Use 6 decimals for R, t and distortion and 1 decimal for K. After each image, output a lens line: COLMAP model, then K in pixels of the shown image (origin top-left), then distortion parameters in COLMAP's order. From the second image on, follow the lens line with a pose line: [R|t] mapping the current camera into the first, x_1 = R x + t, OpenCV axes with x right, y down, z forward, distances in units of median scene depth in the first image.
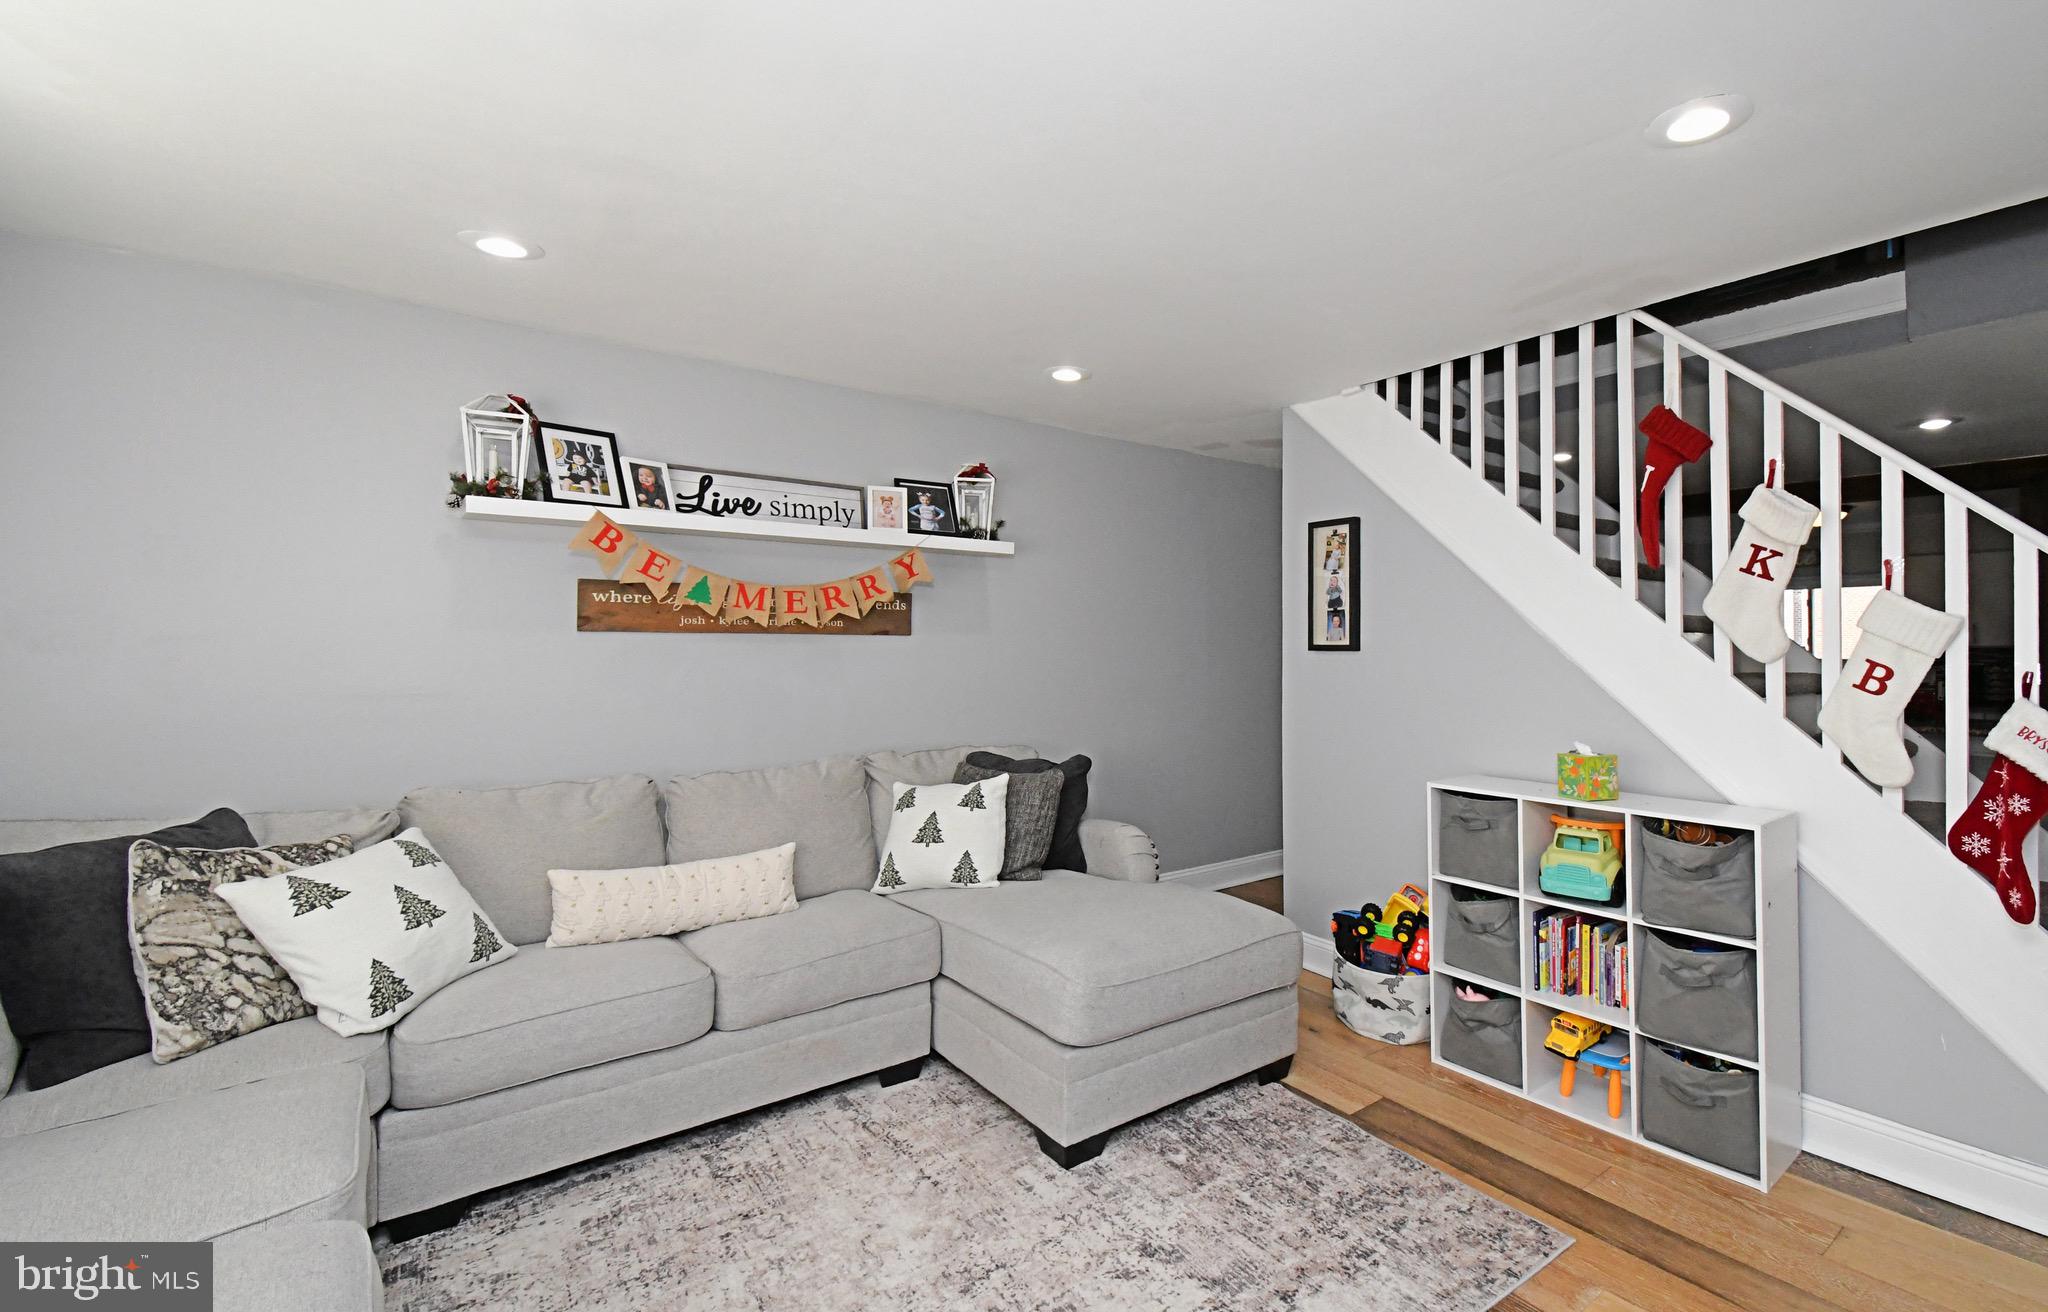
lens RADIAL K [[931.8, 0, 1027.0], [0, 931.8, 642.6], [0, 0, 1]] dist [0.035584, -0.000422]
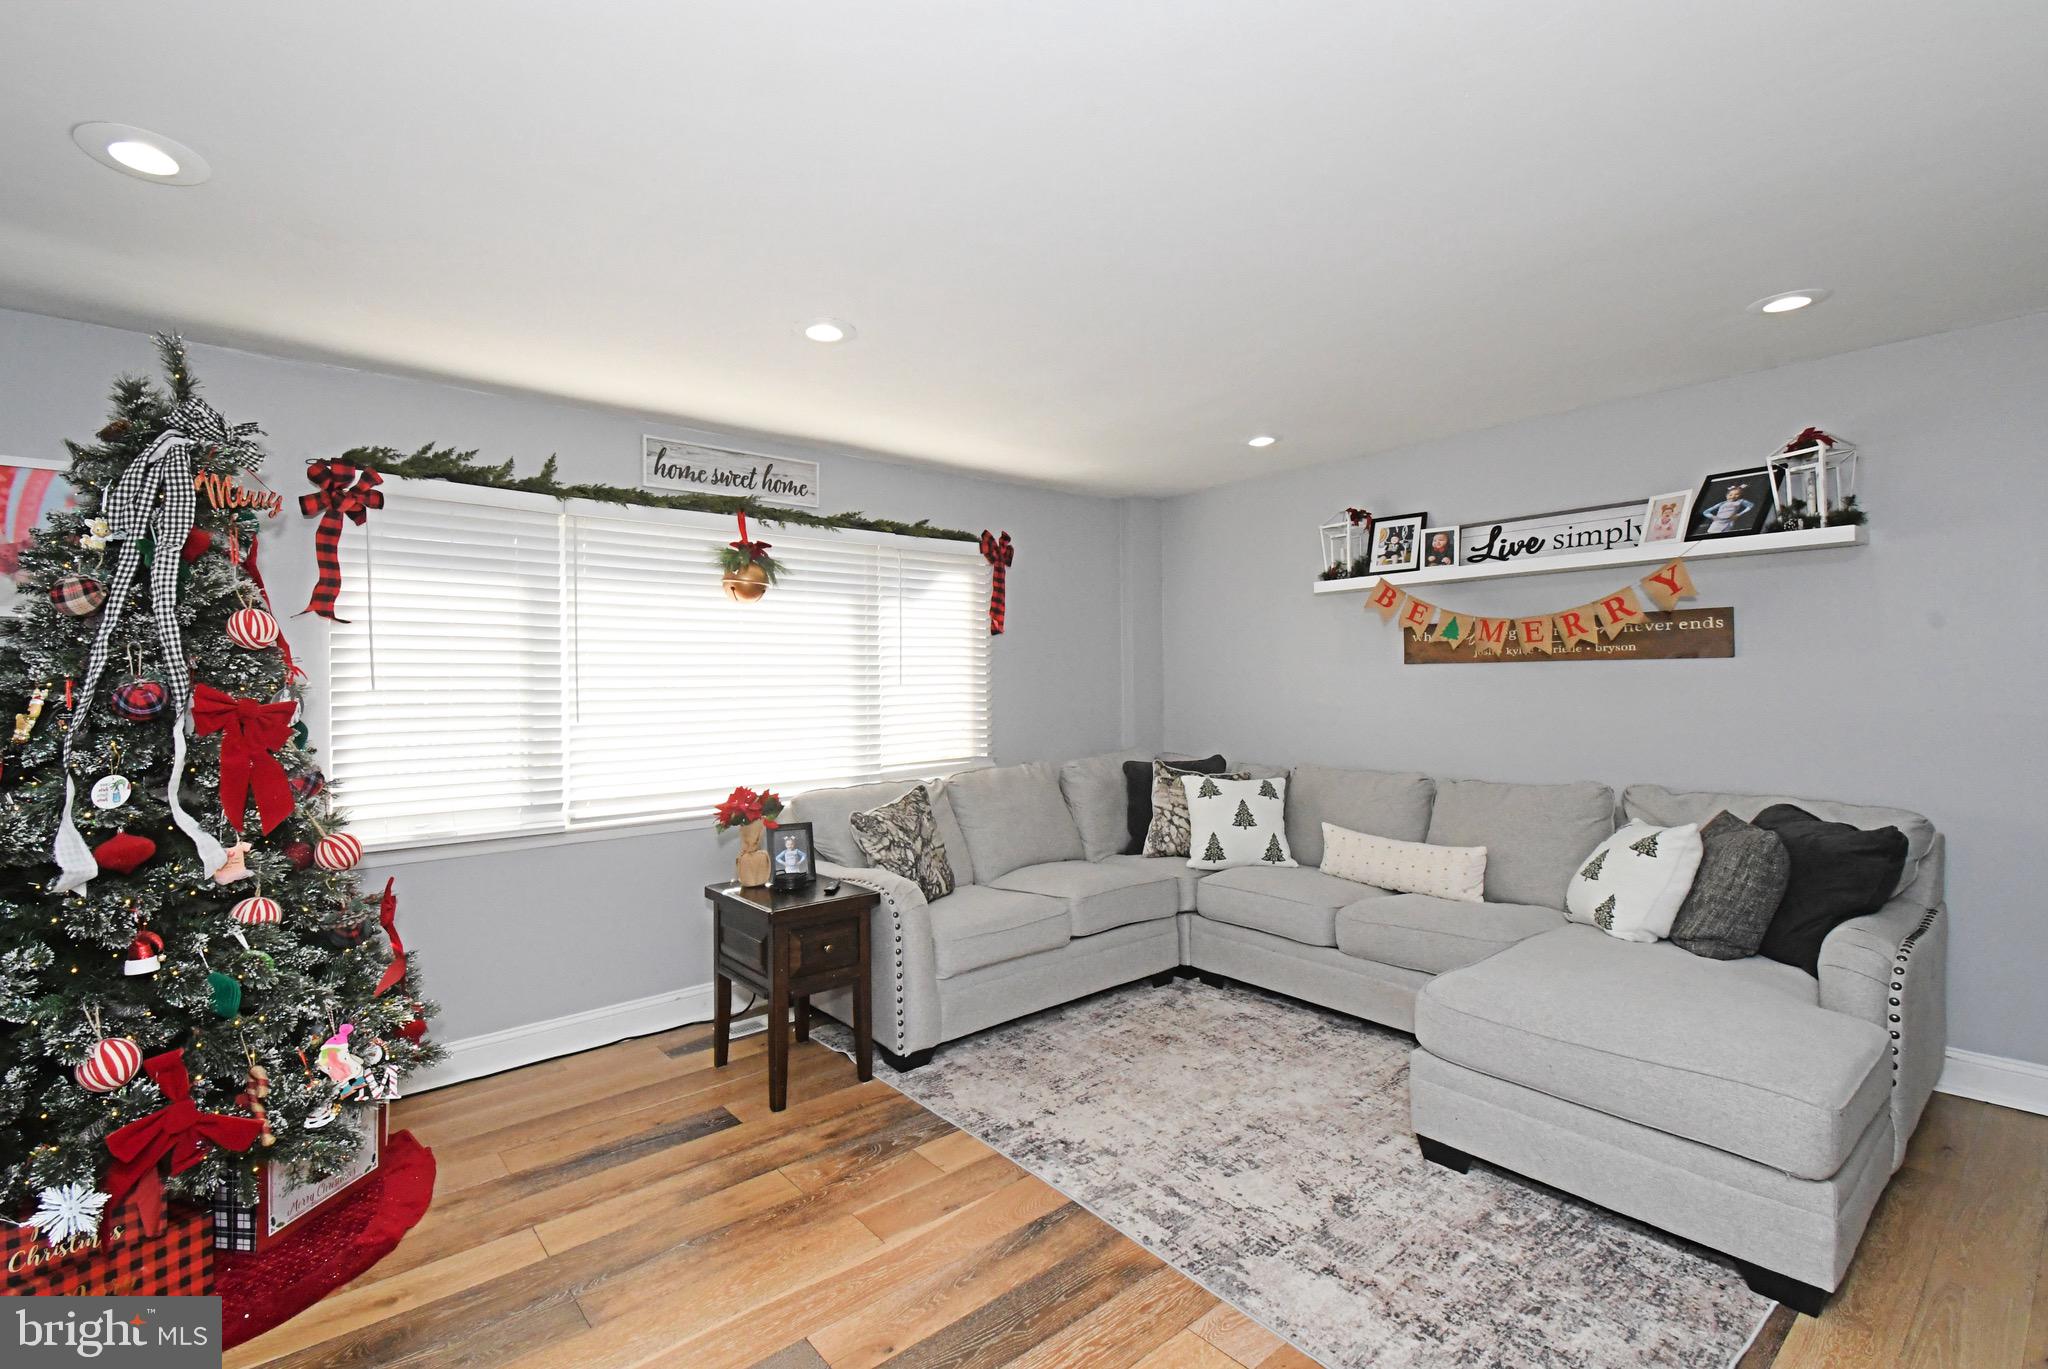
lens RADIAL K [[931.9, 0, 1020.2], [0, 931.9, 681.8], [0, 0, 1]] dist [0.024706, -0.001292]
pose [[0.031316, 0.000437, -0.999509, 0.818999], [0.020955, 0.999780, 0.001093, 0.000498], [0.999290, -0.020979, 0.031300, 0.378304]]
